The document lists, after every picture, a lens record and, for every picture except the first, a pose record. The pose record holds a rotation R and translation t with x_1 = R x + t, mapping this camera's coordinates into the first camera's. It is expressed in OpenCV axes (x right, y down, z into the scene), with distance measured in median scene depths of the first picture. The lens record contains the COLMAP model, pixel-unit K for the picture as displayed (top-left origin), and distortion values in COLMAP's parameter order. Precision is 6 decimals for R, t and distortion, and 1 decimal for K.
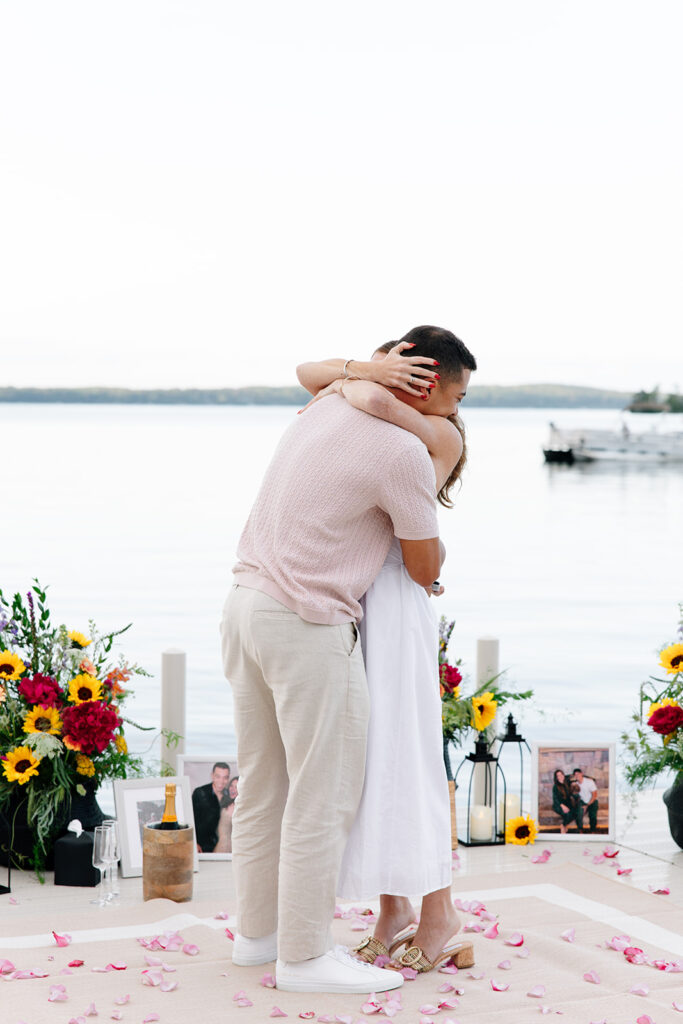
lens RADIAL K [[2076.0, 0, 319.0], [0, 2076.0, 513.0], [0, 0, 1]] dist [-0.063906, -0.172342]
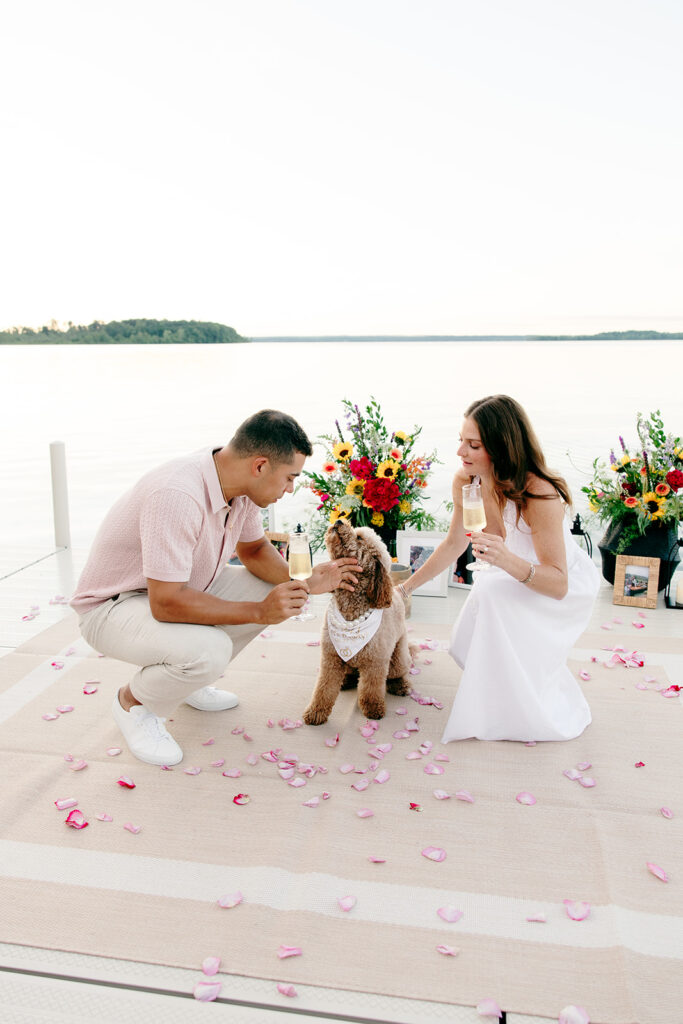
lens RADIAL K [[806.8, 0, 341.5], [0, 806.8, 512.0], [0, 0, 1]] dist [0.006380, 0.001105]
pose [[0.812902, 0.104930, -0.572870, 0.200379], [-0.014518, 0.986981, 0.160180, 0.020428], [0.582220, -0.121893, 0.803842, 0.484921]]
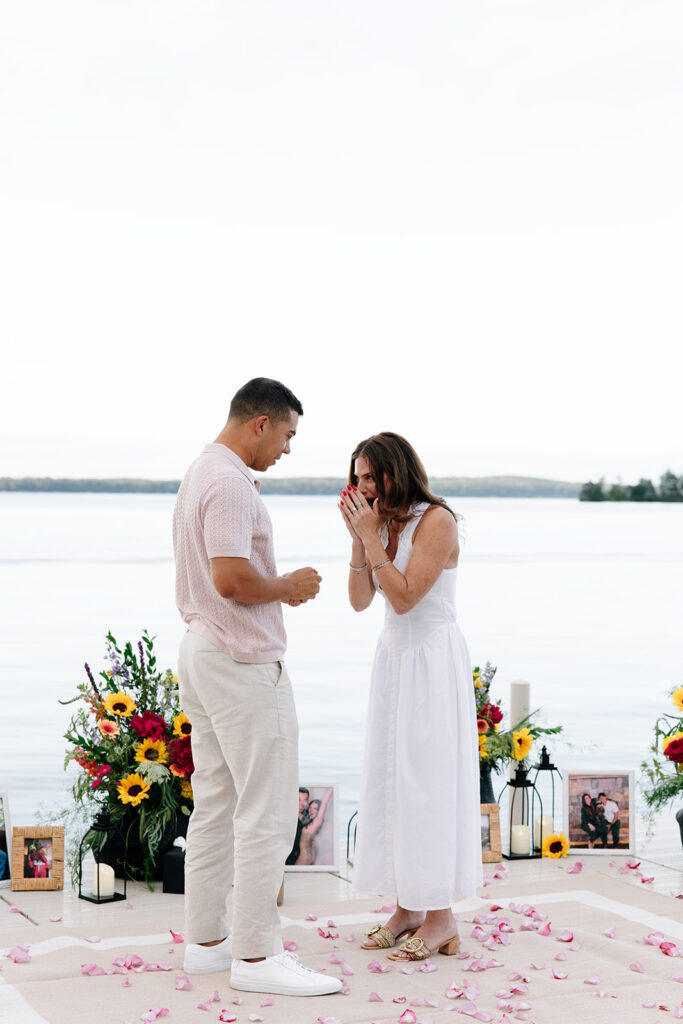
lens RADIAL K [[1781.2, 0, 349.0], [0, 1781.2, 509.7], [0, 0, 1]] dist [-0.043032, -0.108812]
pose [[0.999827, 0.000556, 0.018579, -0.039458], [0.000242, 0.999080, -0.042896, 0.006834], [-0.018586, 0.042893, 0.998907, -0.009487]]
